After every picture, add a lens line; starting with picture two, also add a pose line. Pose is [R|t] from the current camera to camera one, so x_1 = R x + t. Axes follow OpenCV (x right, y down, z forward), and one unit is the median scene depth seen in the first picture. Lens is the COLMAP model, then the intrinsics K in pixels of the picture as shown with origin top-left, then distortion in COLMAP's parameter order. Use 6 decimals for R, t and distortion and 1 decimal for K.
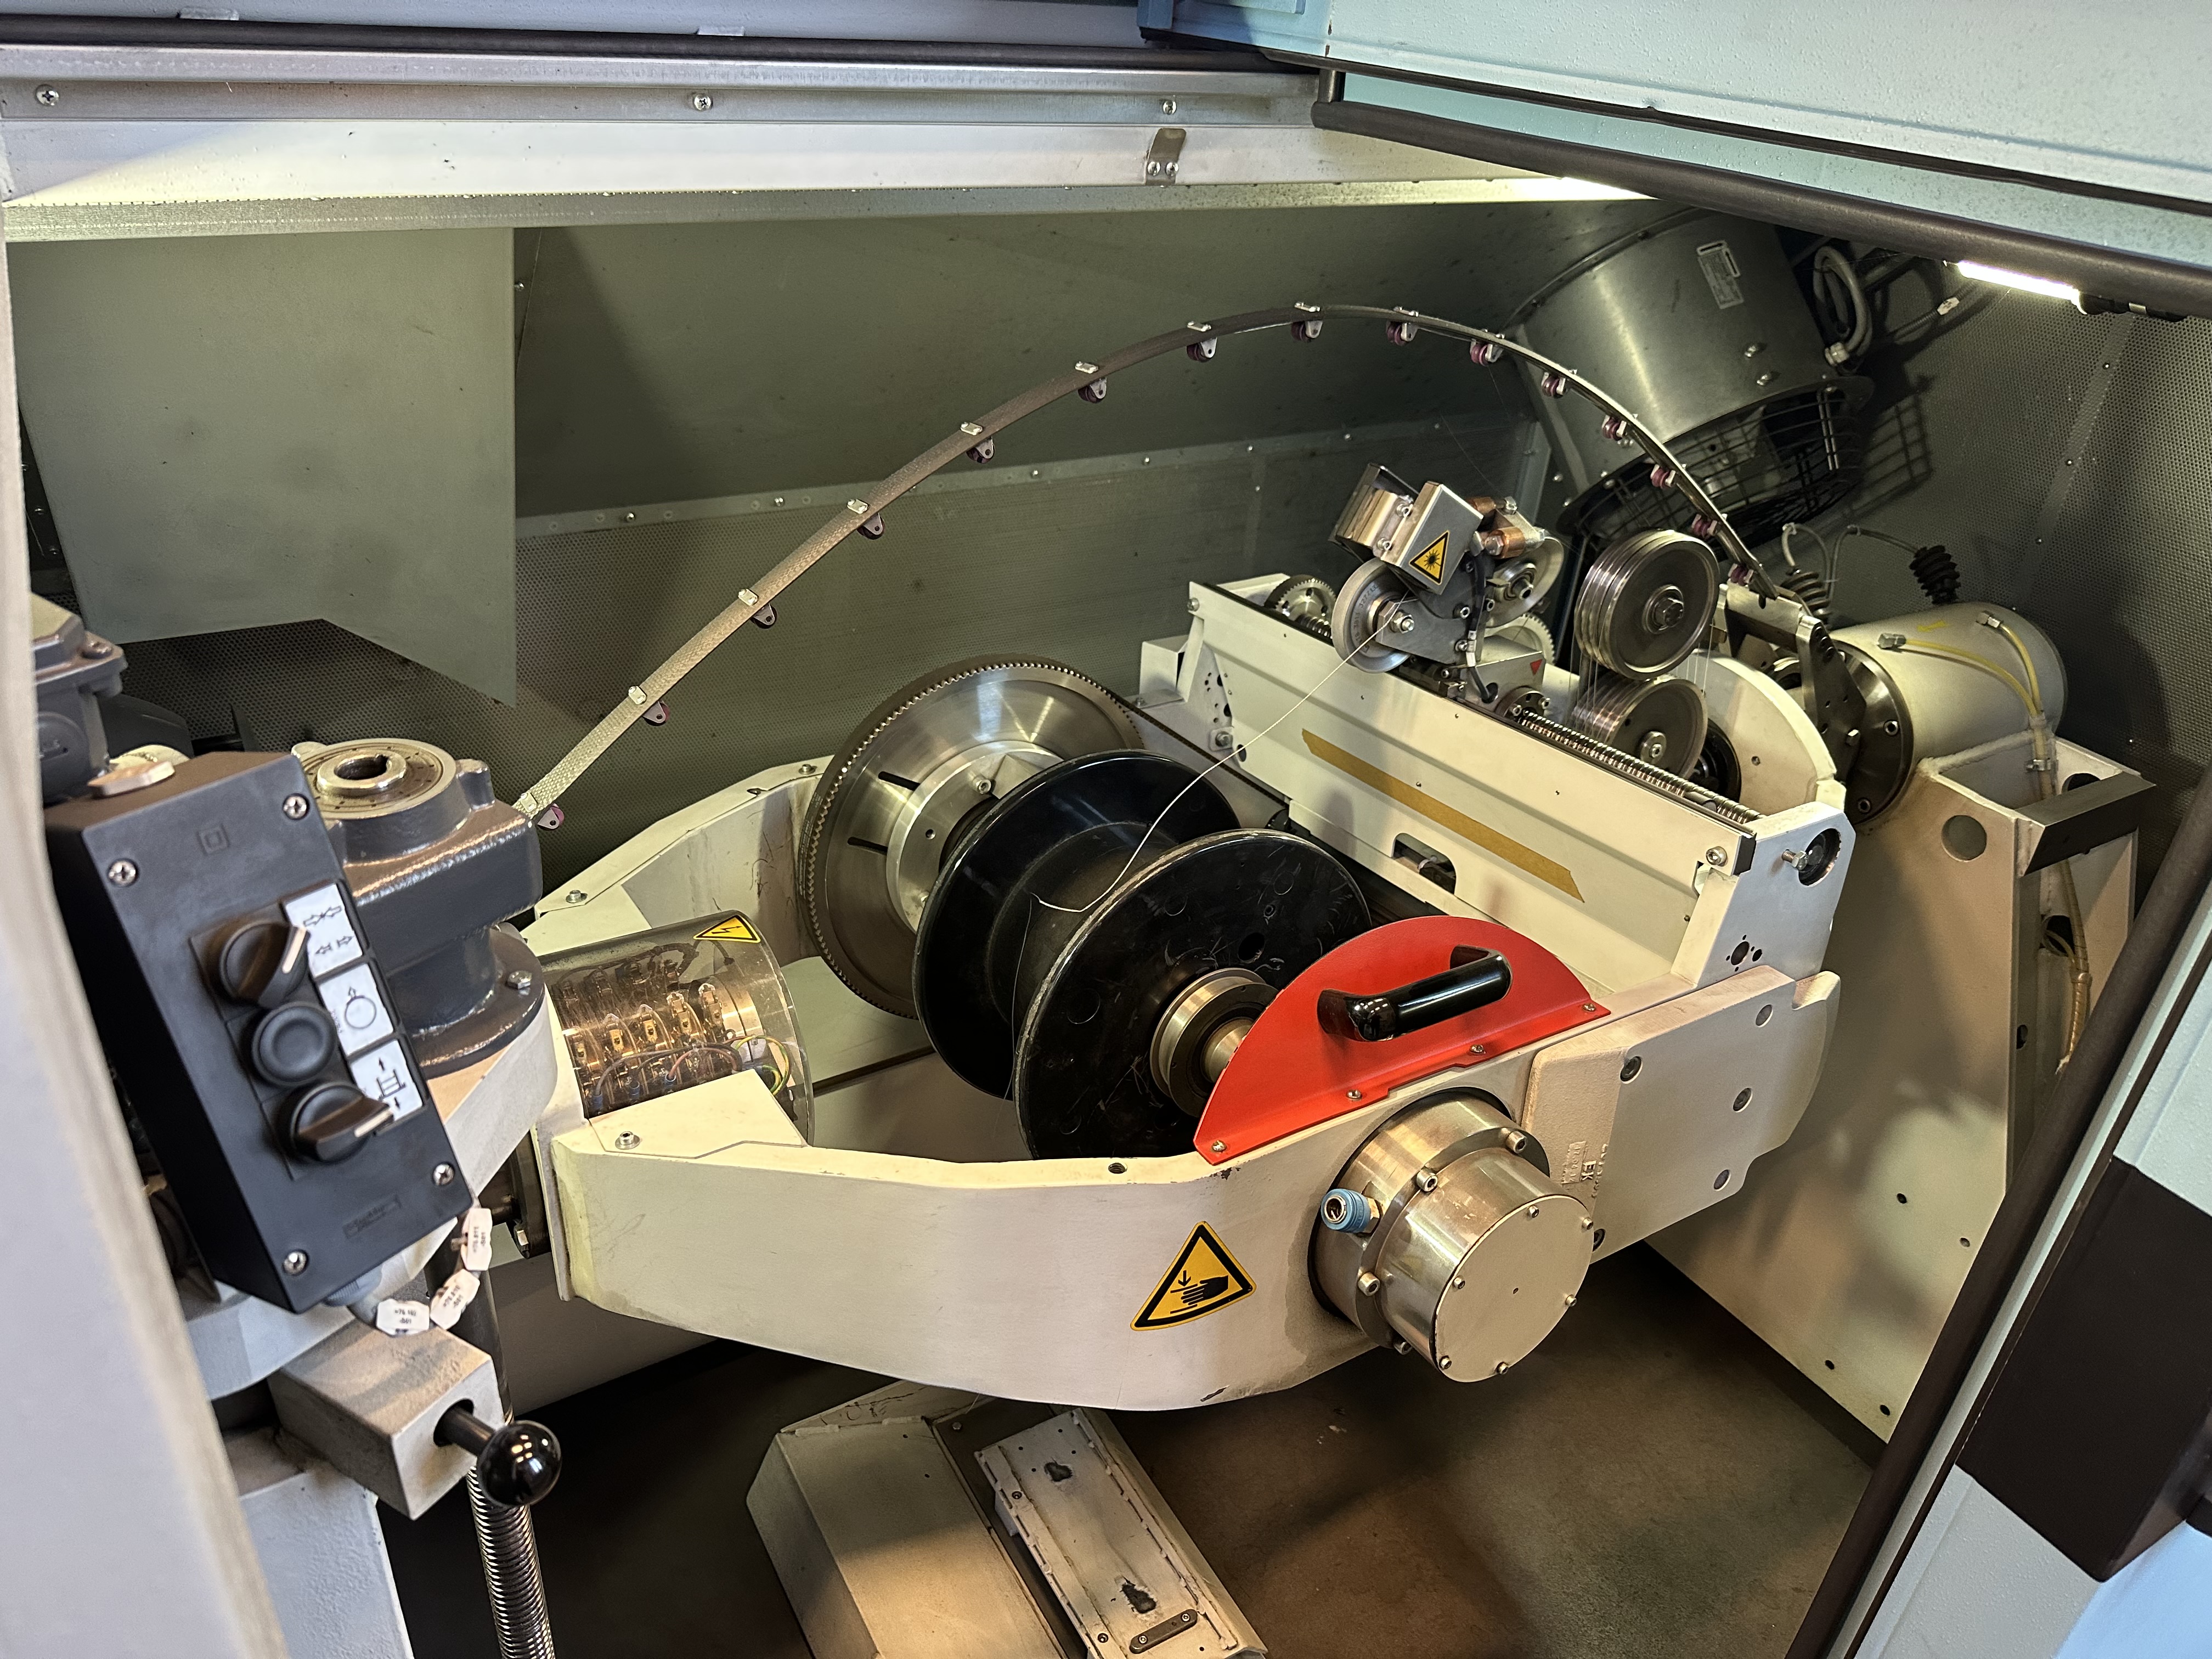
lens RADIAL K [[1561.3, 0, 1125.7], [0, 1561.3, 827.7], [0, 0, 1]] dist [0.009074, -0.006552]
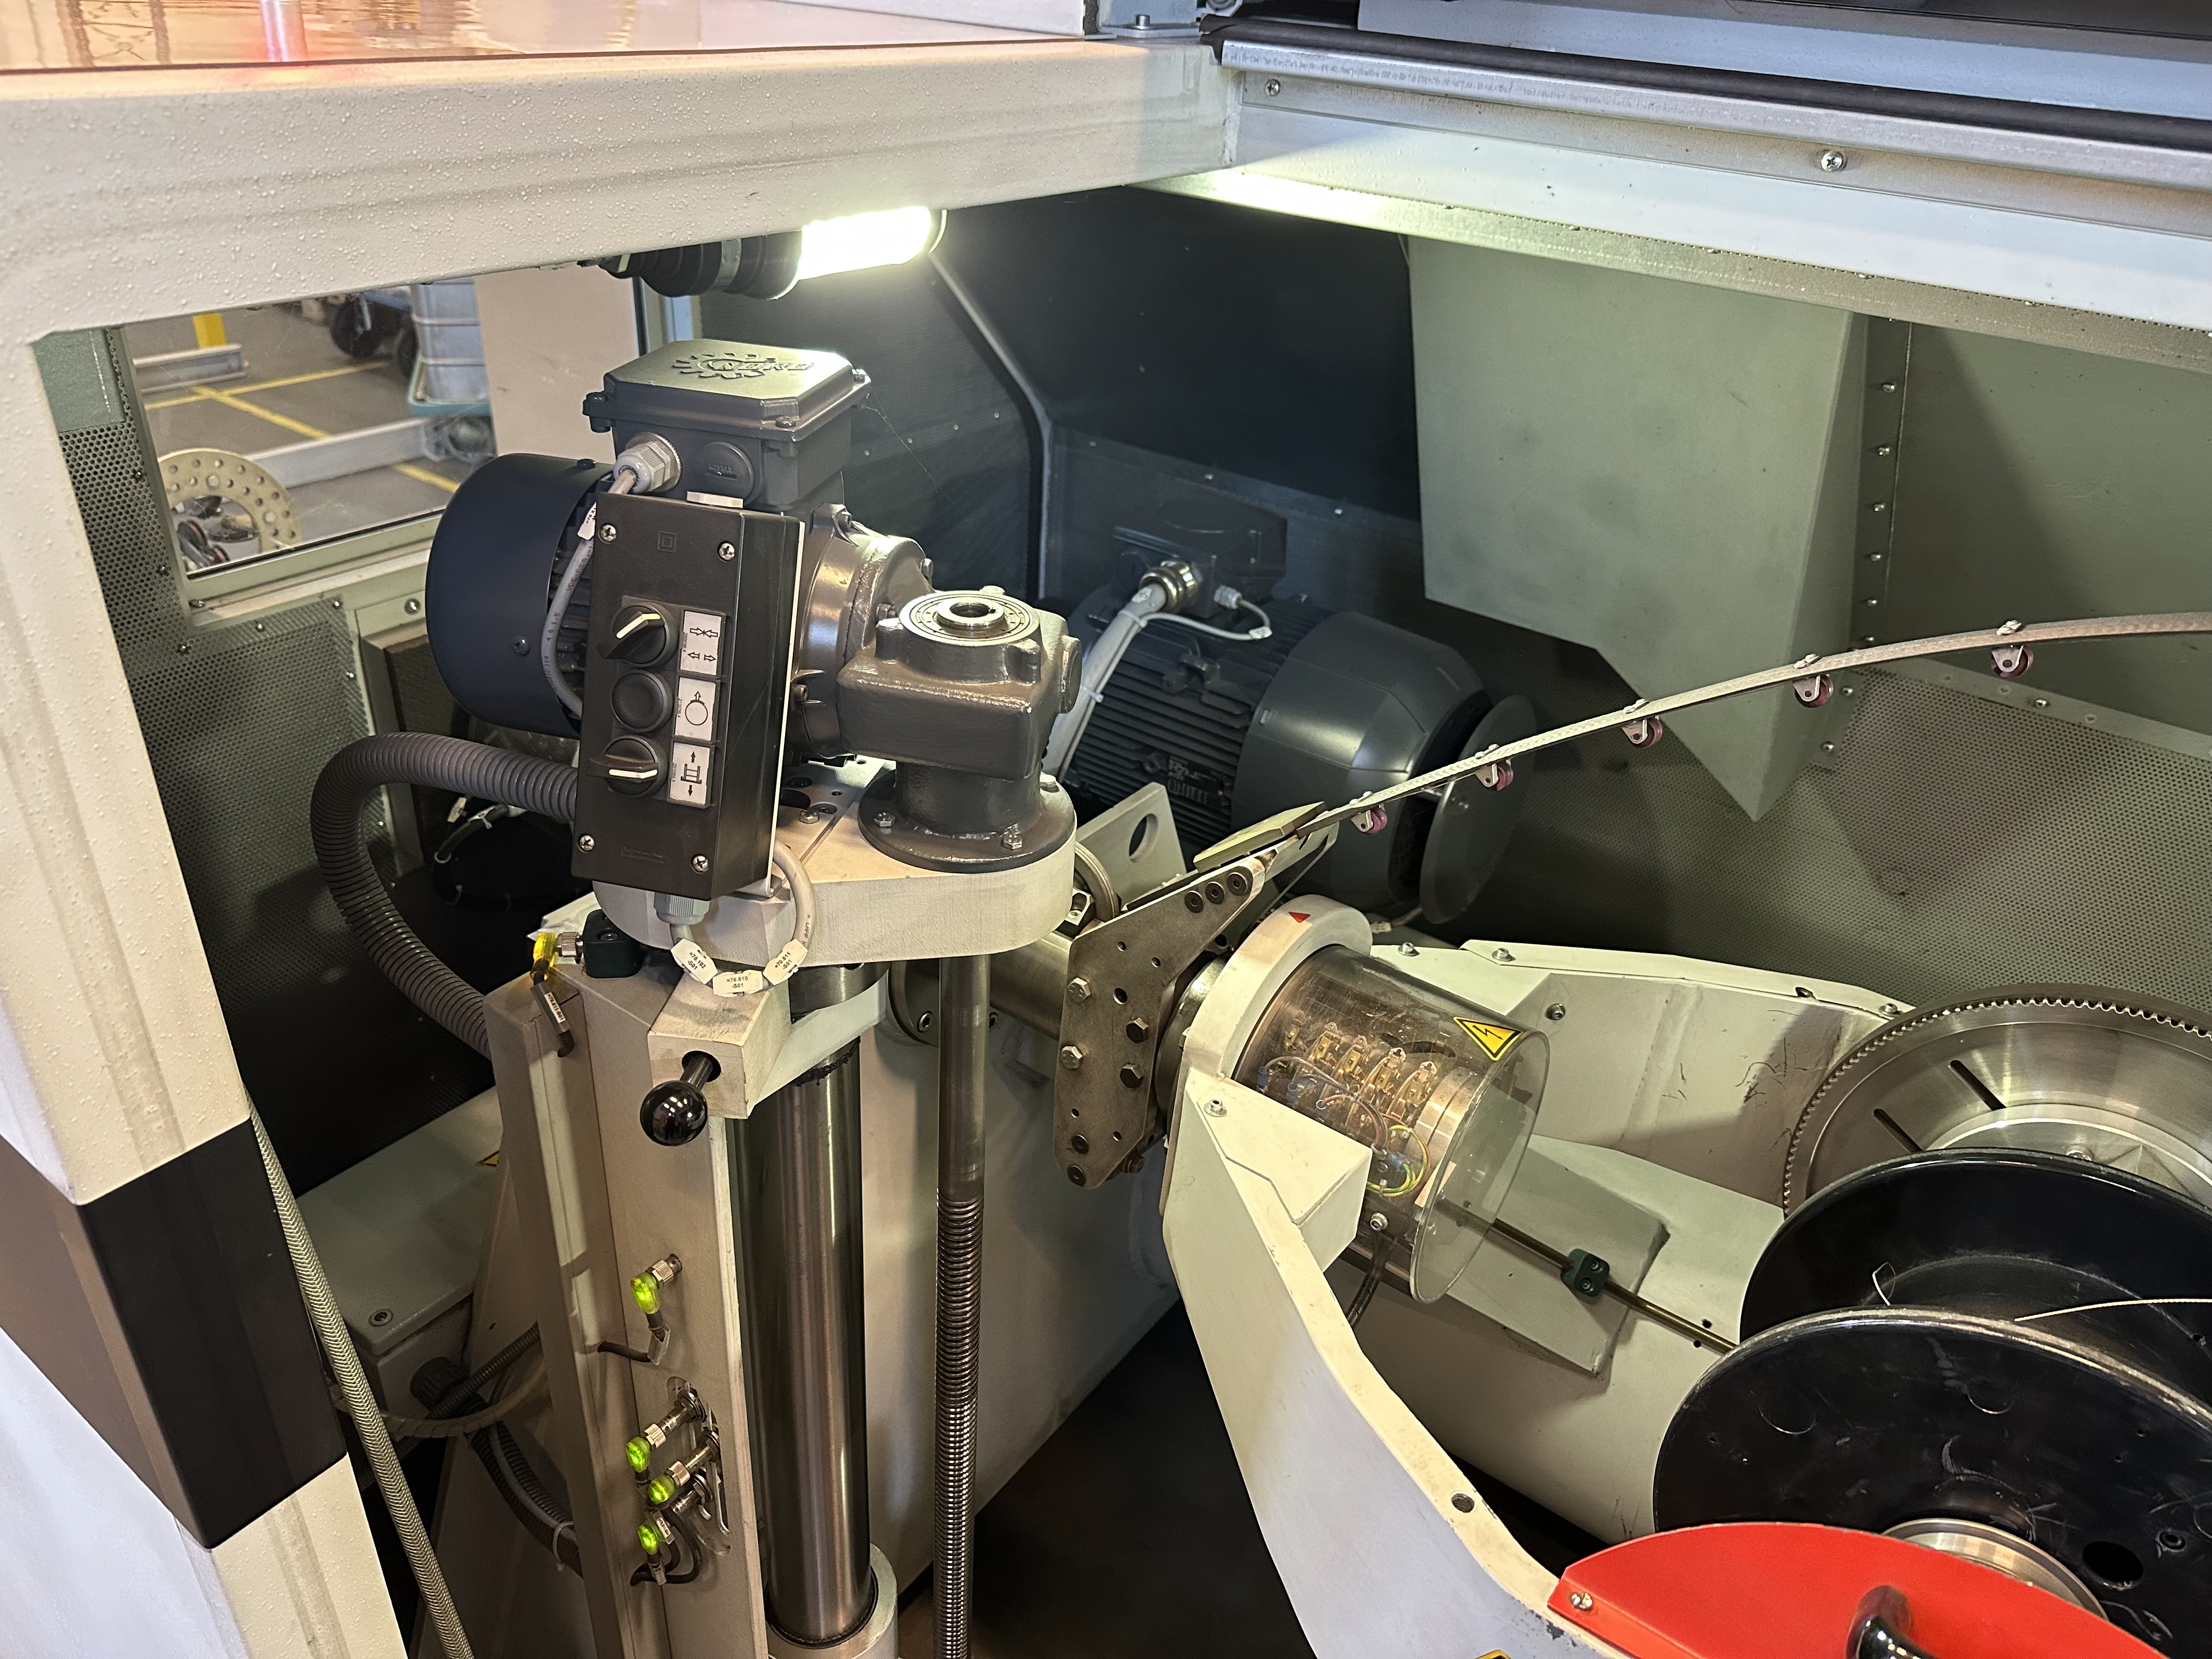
lens RADIAL K [[1561.3, 0, 1112.6], [0, 1561.3, 833.7], [0, 0, 1]] dist [0.009074, -0.006552]
pose [[0.365244, 0.427394, -0.827001, 0.402076], [-0.492468, 0.842597, 0.217956, -0.133524], [0.789982, 0.327664, 0.518232, 0.332329]]
